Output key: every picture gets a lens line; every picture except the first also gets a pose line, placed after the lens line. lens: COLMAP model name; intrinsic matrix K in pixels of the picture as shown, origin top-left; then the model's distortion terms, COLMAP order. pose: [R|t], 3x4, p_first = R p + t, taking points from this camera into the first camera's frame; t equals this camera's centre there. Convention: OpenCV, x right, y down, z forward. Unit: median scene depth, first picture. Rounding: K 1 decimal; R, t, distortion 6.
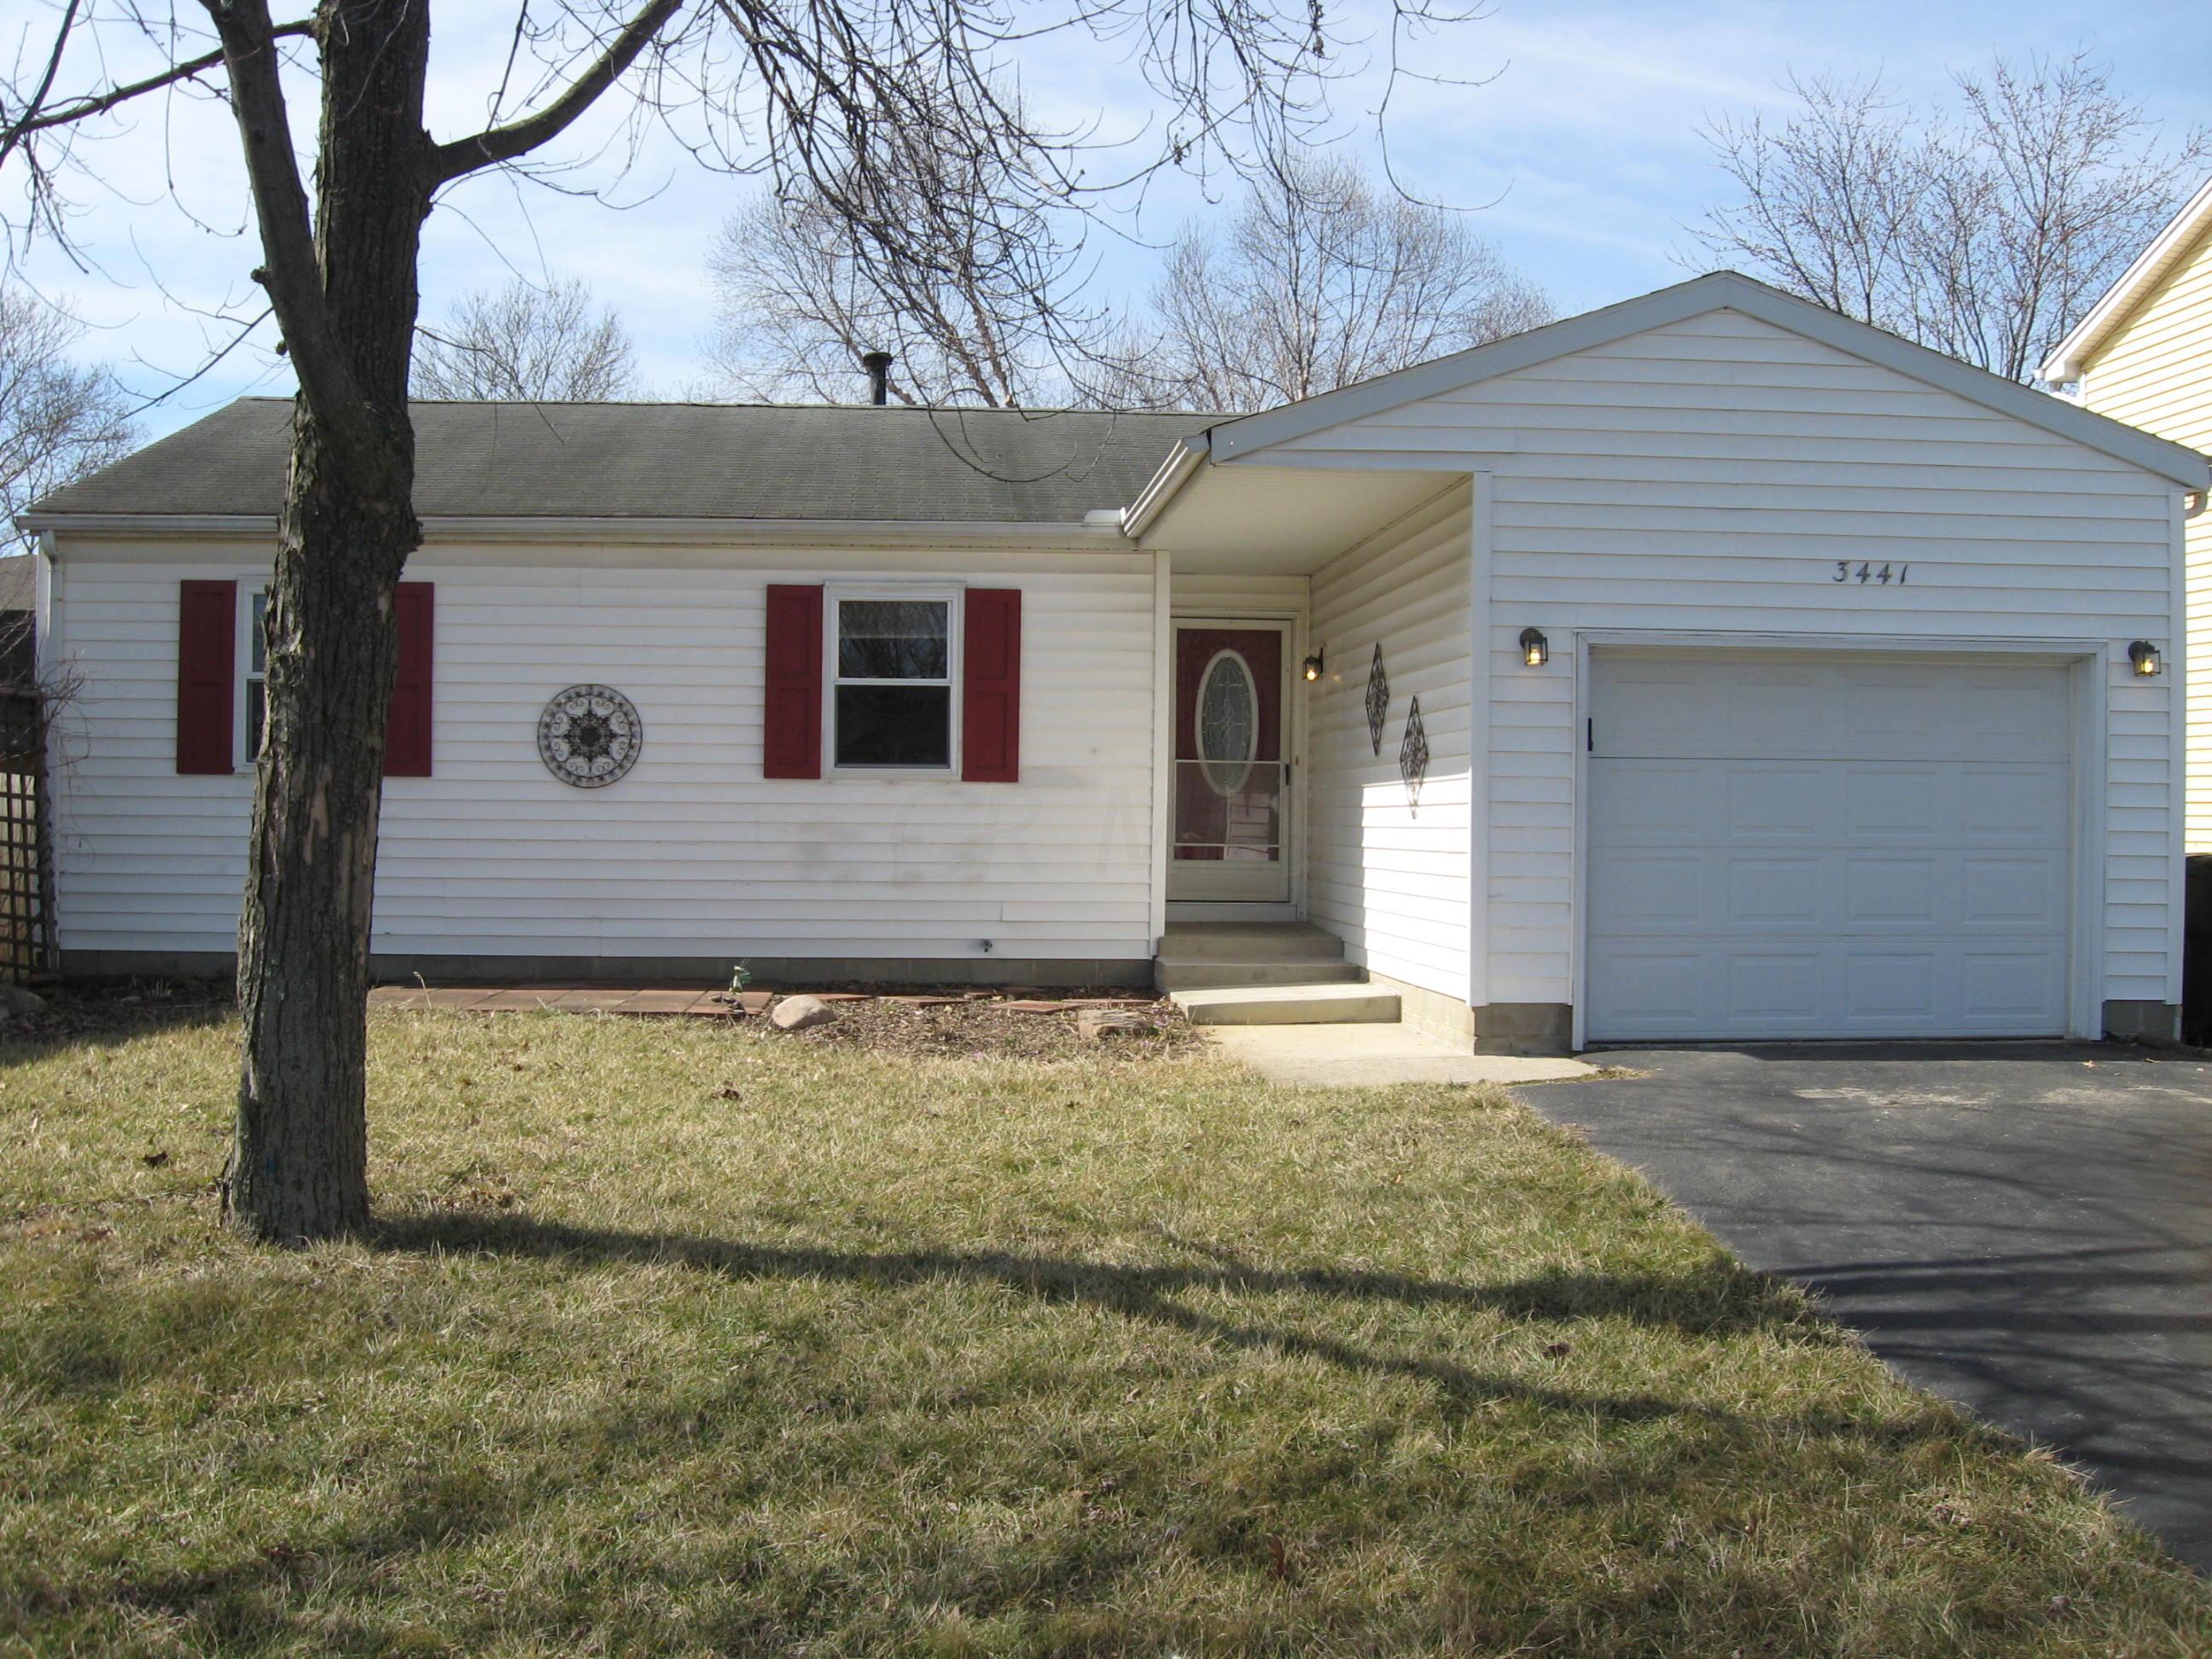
lens RADIAL K [[2314.7, 0, 1091.2], [0, 2314.7, 825.3], [0, 0, 1]] dist [-0.116284, 0.000000]
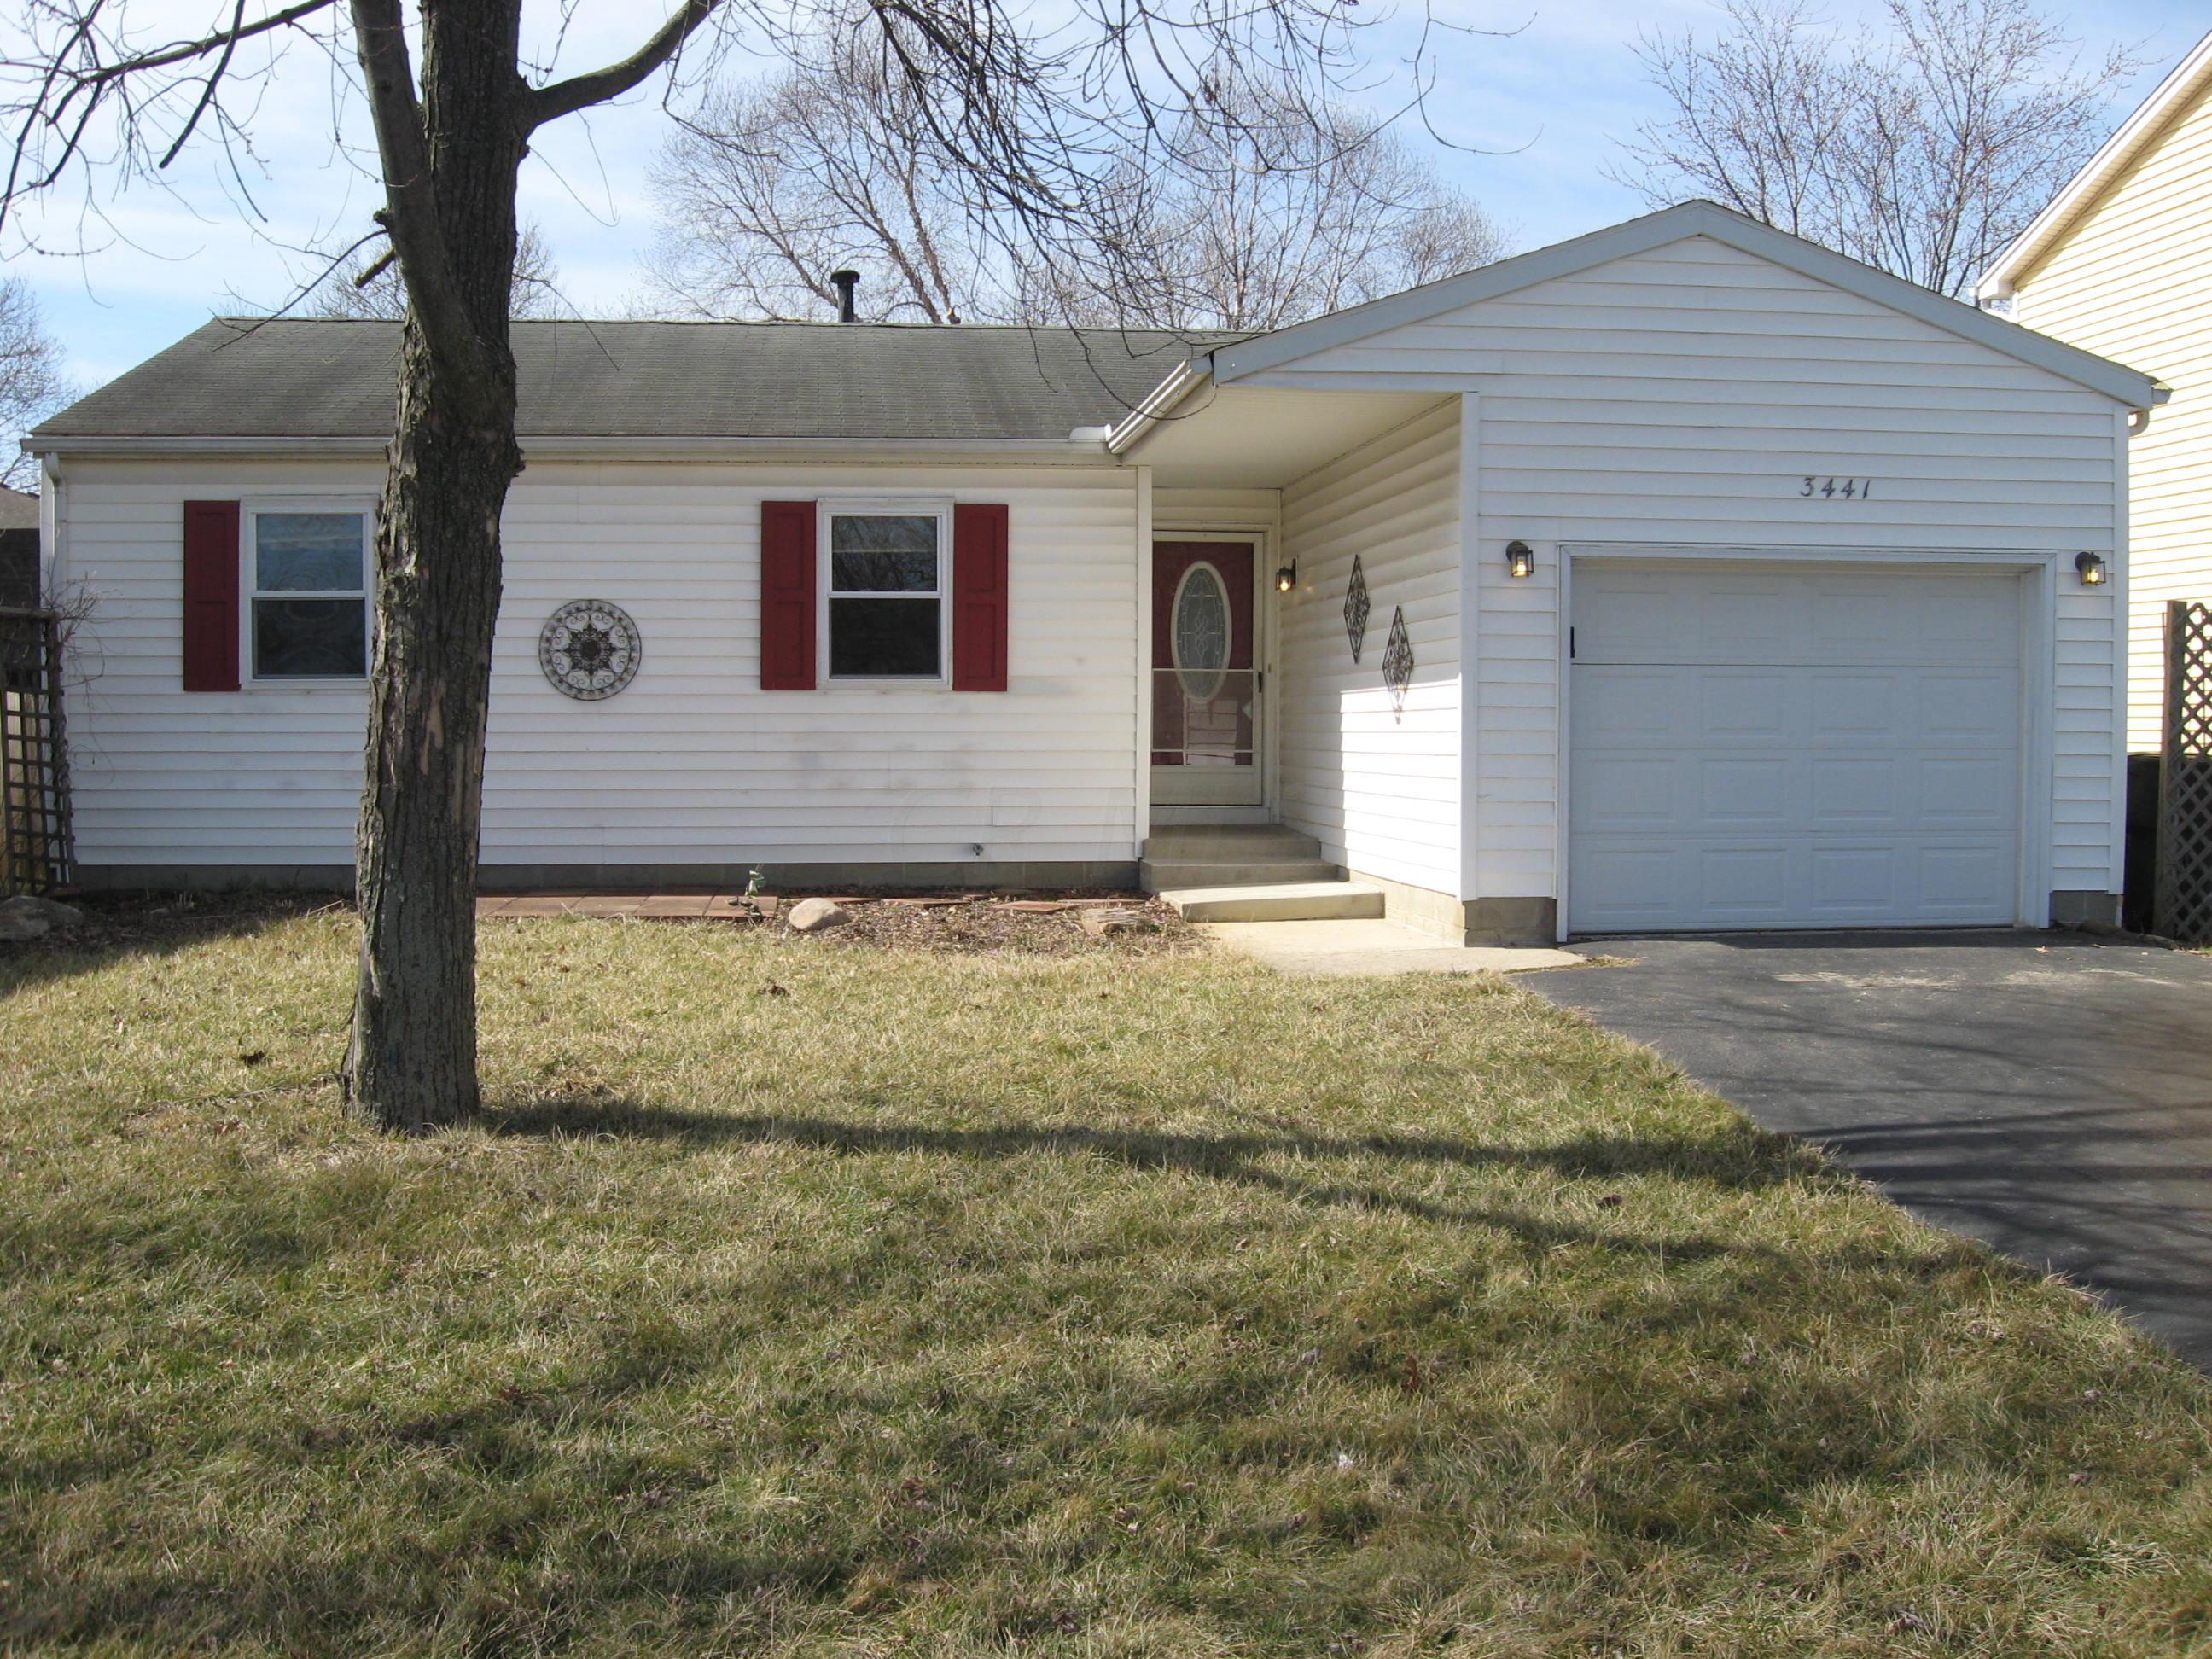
lens RADIAL K [[2314.7, 0, 1095.7], [0, 2314.7, 826.7], [0, 0, 1]] dist [-0.116284, 0.000000]
pose [[0.999087, -0.009927, 0.041548, -0.041424], [0.008257, 0.999159, 0.040166, 0.000688], [-0.041912, -0.039786, 0.998329, -0.041602]]
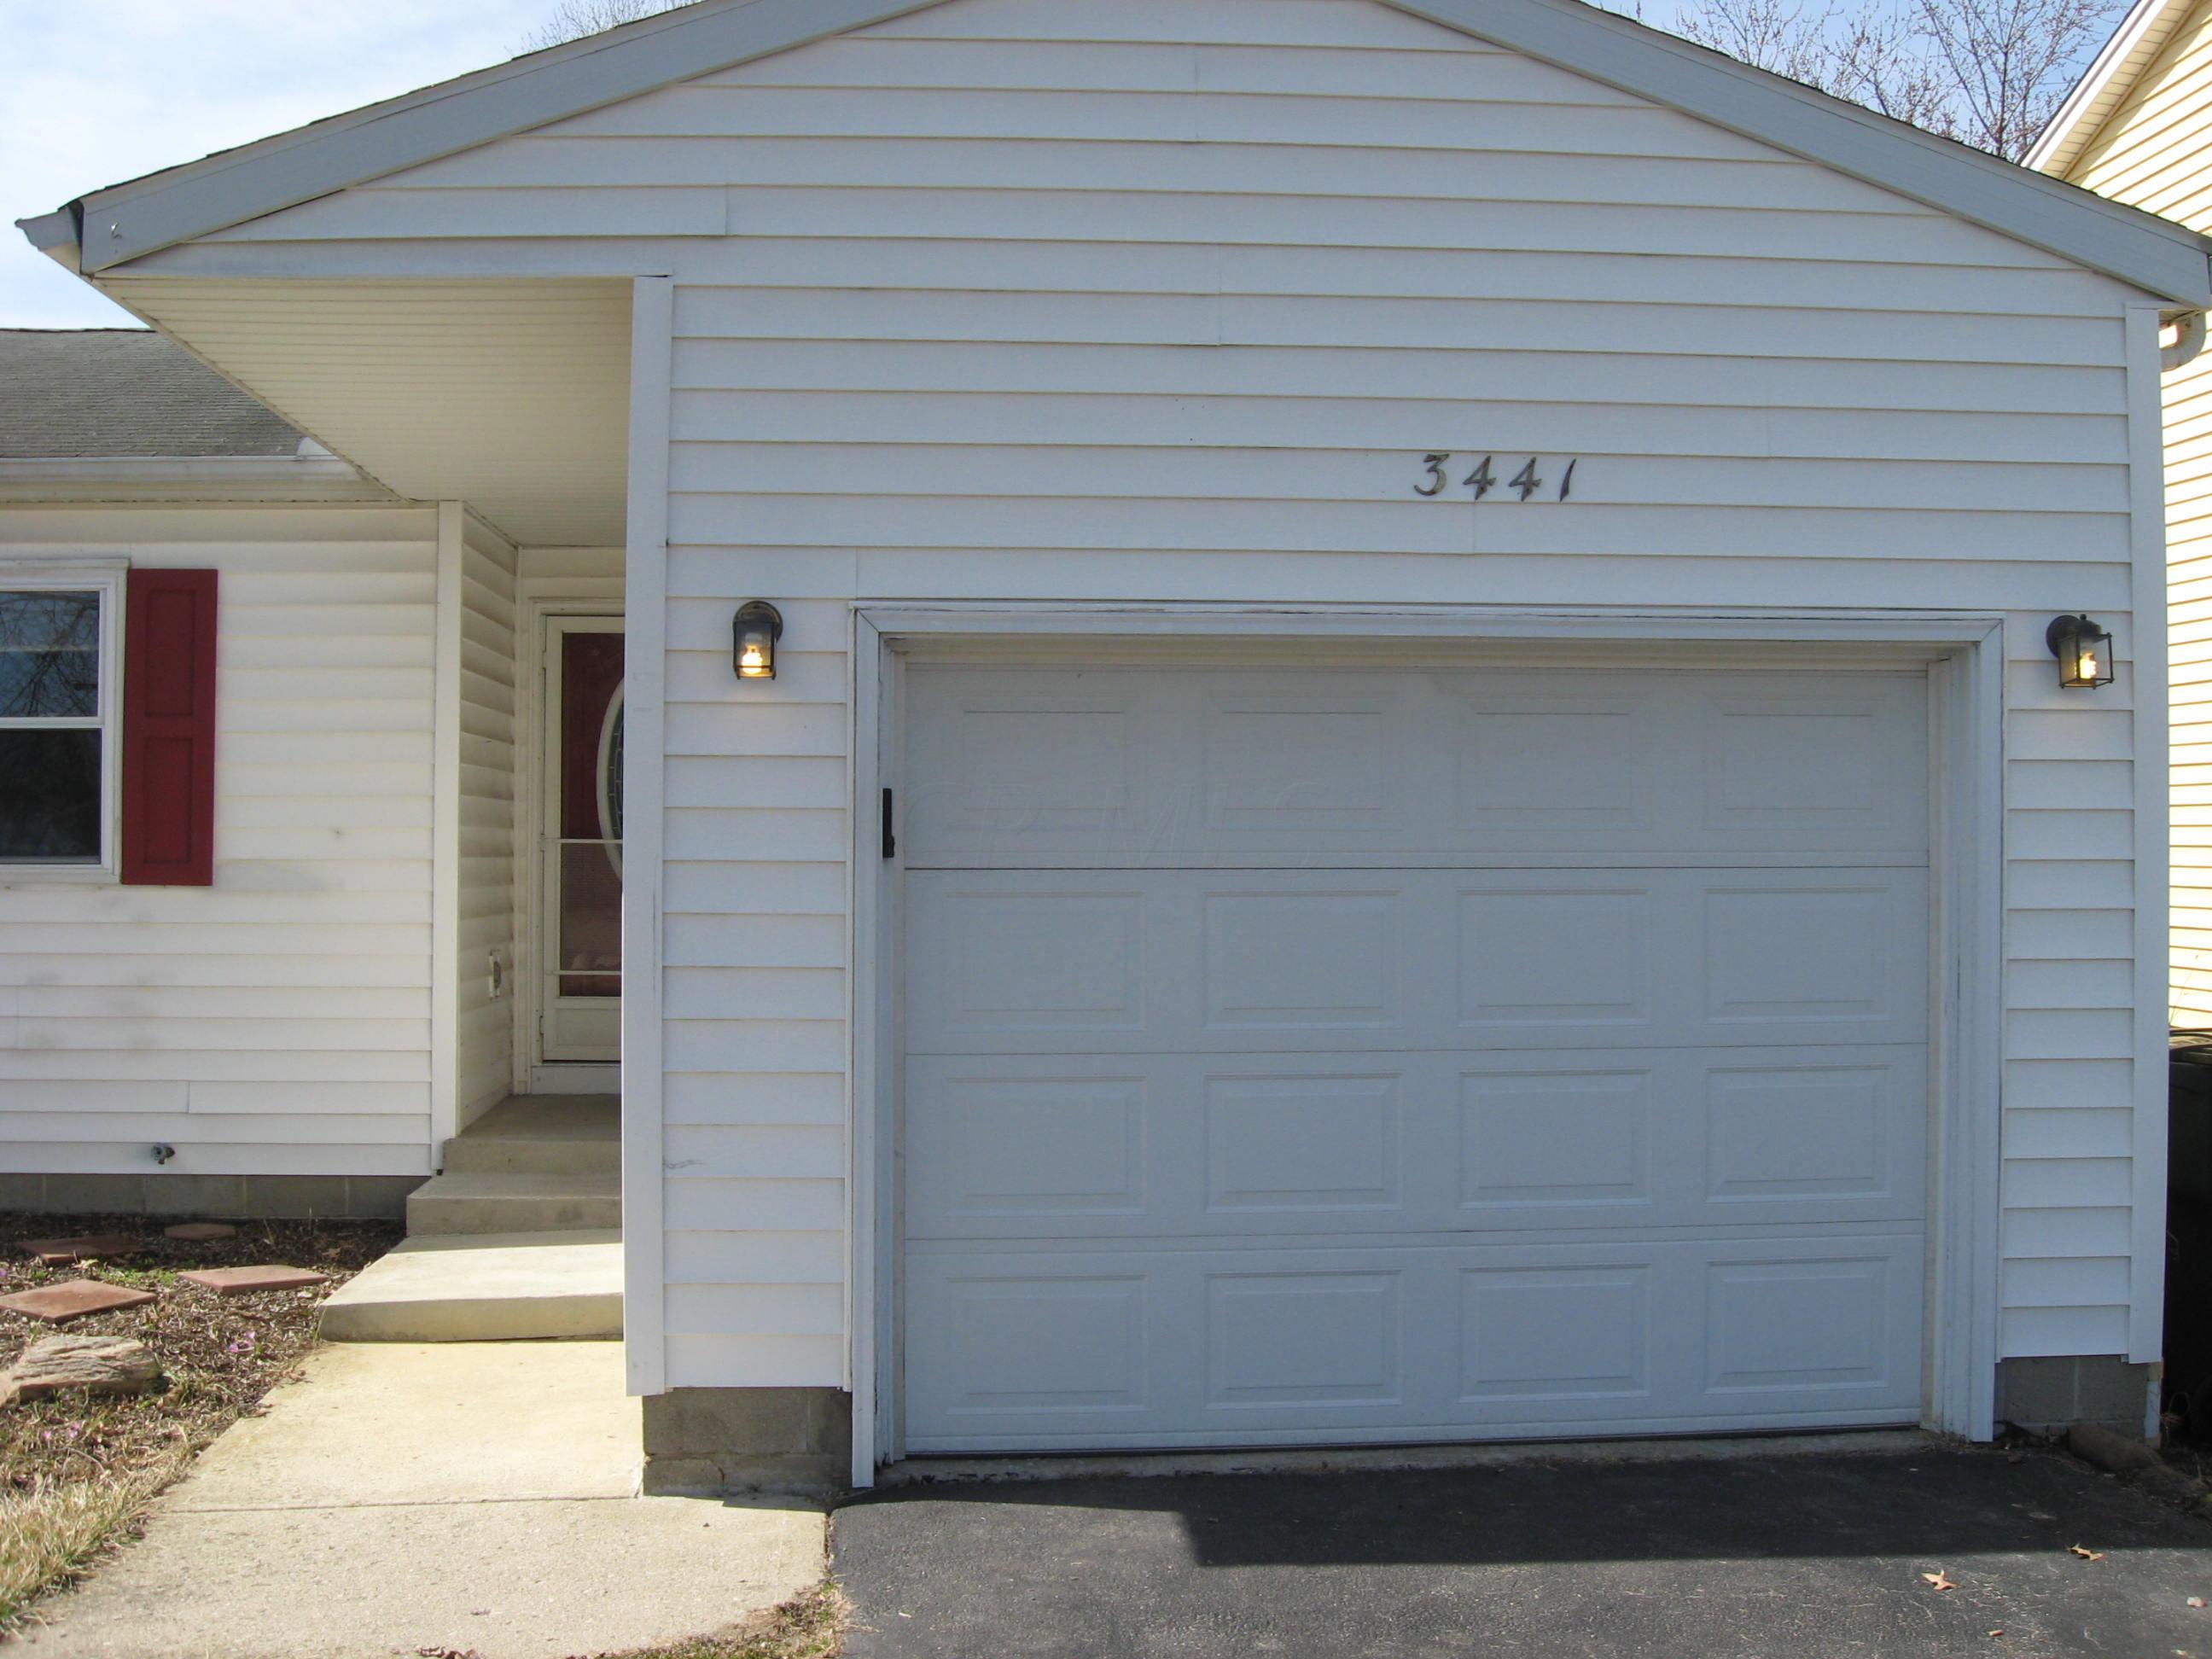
lens RADIAL K [[2314.7, 0, 1082.7], [0, 2314.7, 815.4], [0, 0, 1]] dist [-0.116284, 0.000000]
pose [[0.999952, -0.007308, -0.006487, 0.234083], [0.007193, 0.999822, -0.017467, -0.028982], [0.006613, 0.017420, 0.999826, 0.469993]]
